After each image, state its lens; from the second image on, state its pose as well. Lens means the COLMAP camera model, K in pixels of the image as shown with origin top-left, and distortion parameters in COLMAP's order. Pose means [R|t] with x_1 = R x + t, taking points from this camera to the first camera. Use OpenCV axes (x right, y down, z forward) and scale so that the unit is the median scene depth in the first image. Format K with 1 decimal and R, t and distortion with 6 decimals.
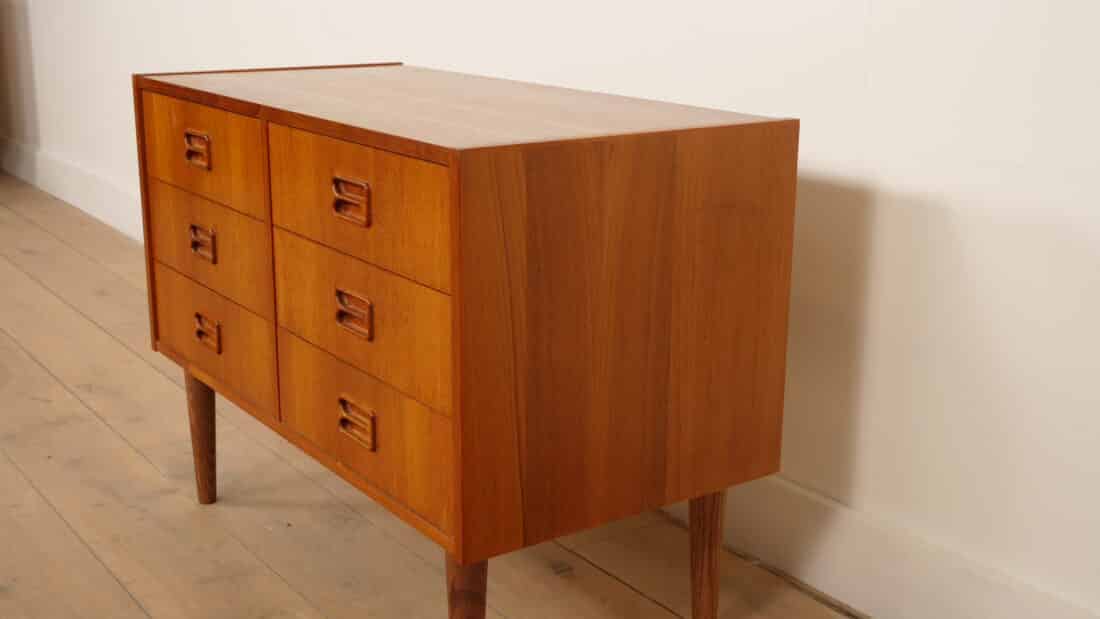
lens RADIAL K [[1336.1, 0, 551.5], [0, 1336.1, 313.2], [0, 0, 1]] dist [0.019861, 0.000000]
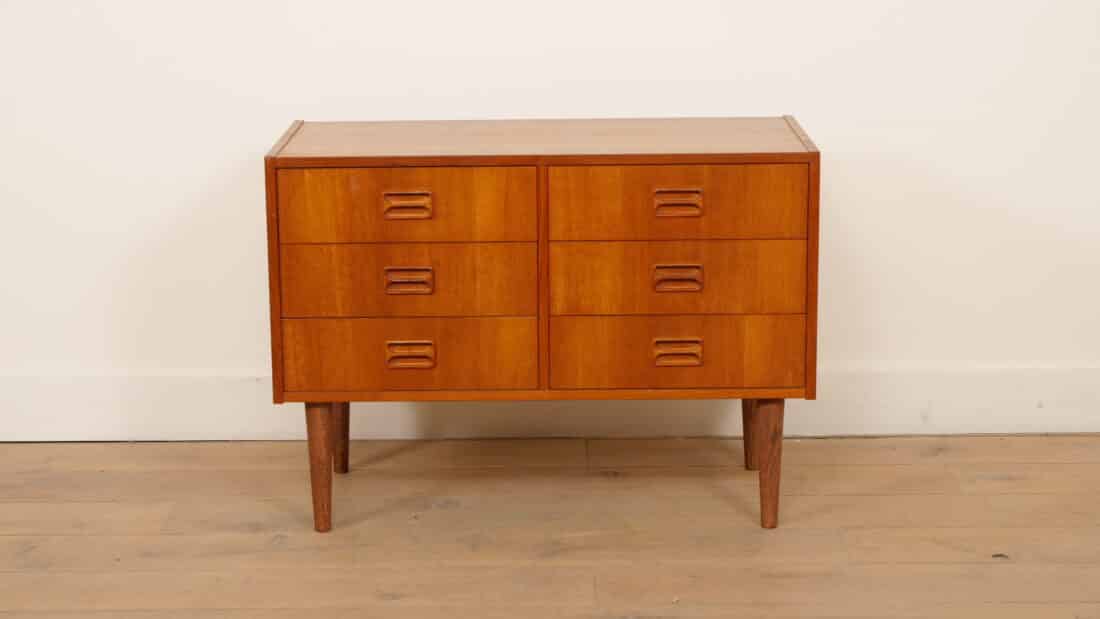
lens RADIAL K [[2262.1, 0, 555.0], [0, 2262.1, 308.0], [0, 0, 1]] dist [0.007579, 0.000000]
pose [[0.579598, -0.190268, 0.792379, -1.876871], [0.226271, 0.971701, 0.067818, -0.142169], [-0.782859, 0.139985, 0.606248, -0.358485]]
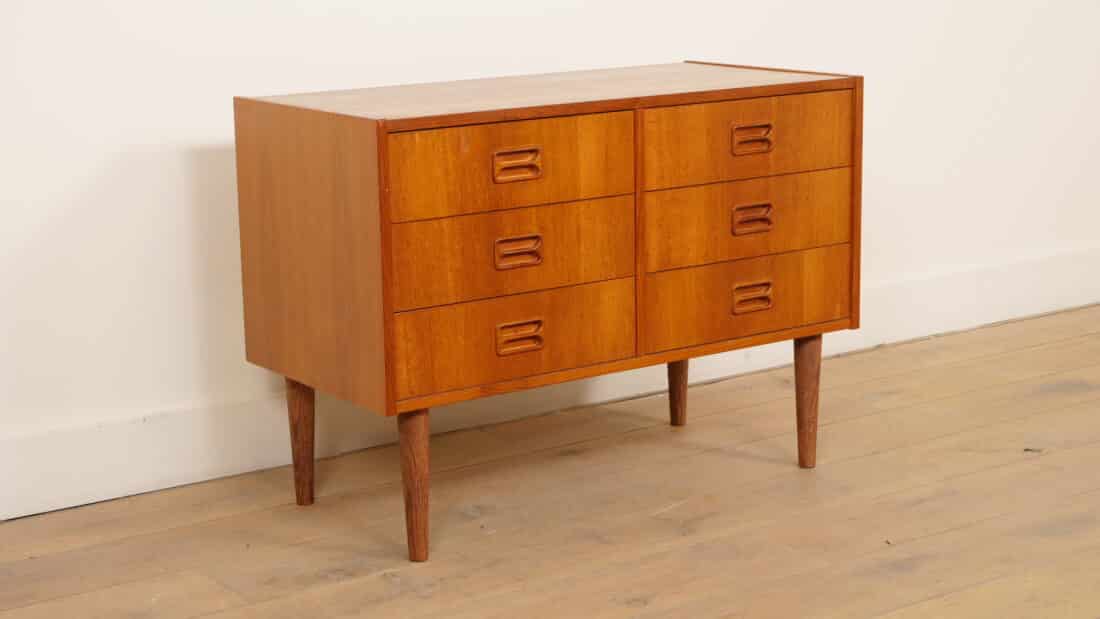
lens RADIAL K [[1945.1, 0, 548.3], [0, 1945.1, 312.7], [0, 0, 1]] dist [0.007358, 0.000000]
pose [[0.003395, -0.214421, 0.976735, -1.839942], [0.278877, 0.938193, 0.204990, -0.327782], [-0.960321, 0.271693, 0.062982, 0.922196]]
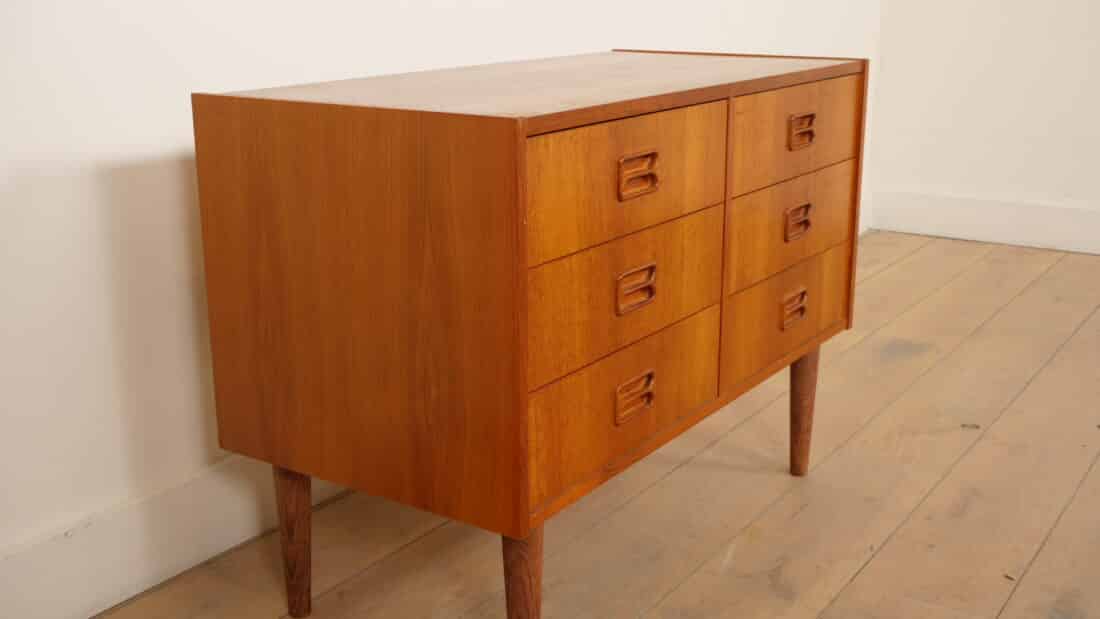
lens RADIAL K [[1216.3, 0, 555.3], [0, 1216.3, 309.2], [0, 0, 1]] dist [-0.007069, 0.000000]
pose [[-0.354823, -0.255390, 0.899376, -0.937472], [0.244343, 0.903203, 0.352875, -0.323006], [-0.902440, 0.344964, -0.258074, 1.278994]]
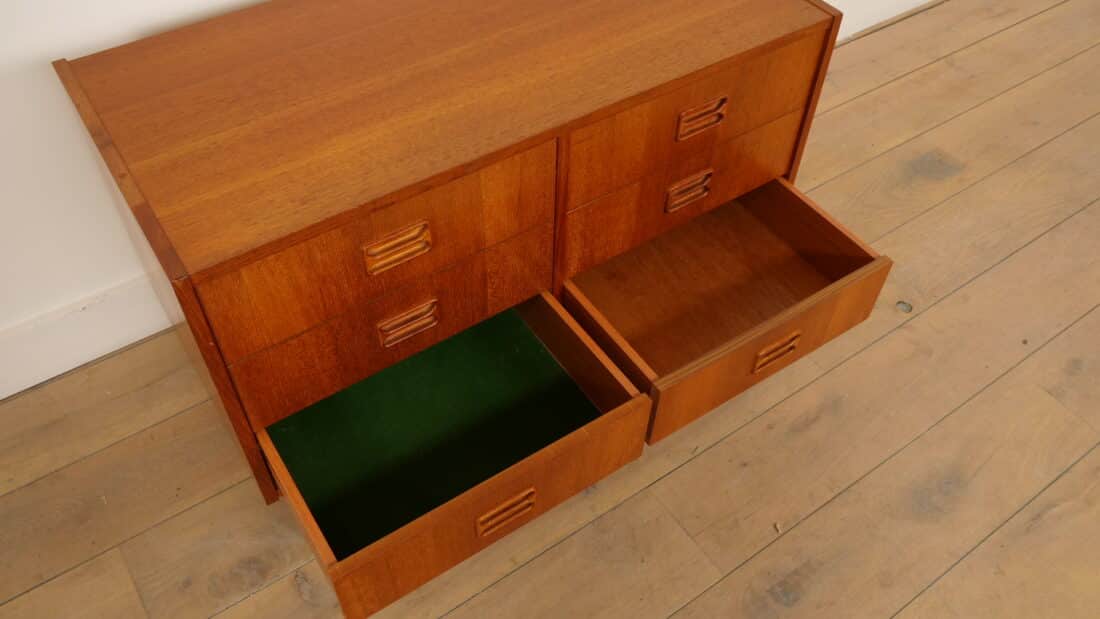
lens RADIAL K [[885.4, 0, 549.8], [0, 885.4, 314.1], [0, 0, 1]] dist [-0.044553, 0.022051]
pose [[0.012086, -0.754209, 0.656523, -0.660896], [0.239434, 0.639653, 0.730422, -0.478143], [-0.970838, 0.148366, 0.188314, 0.823578]]
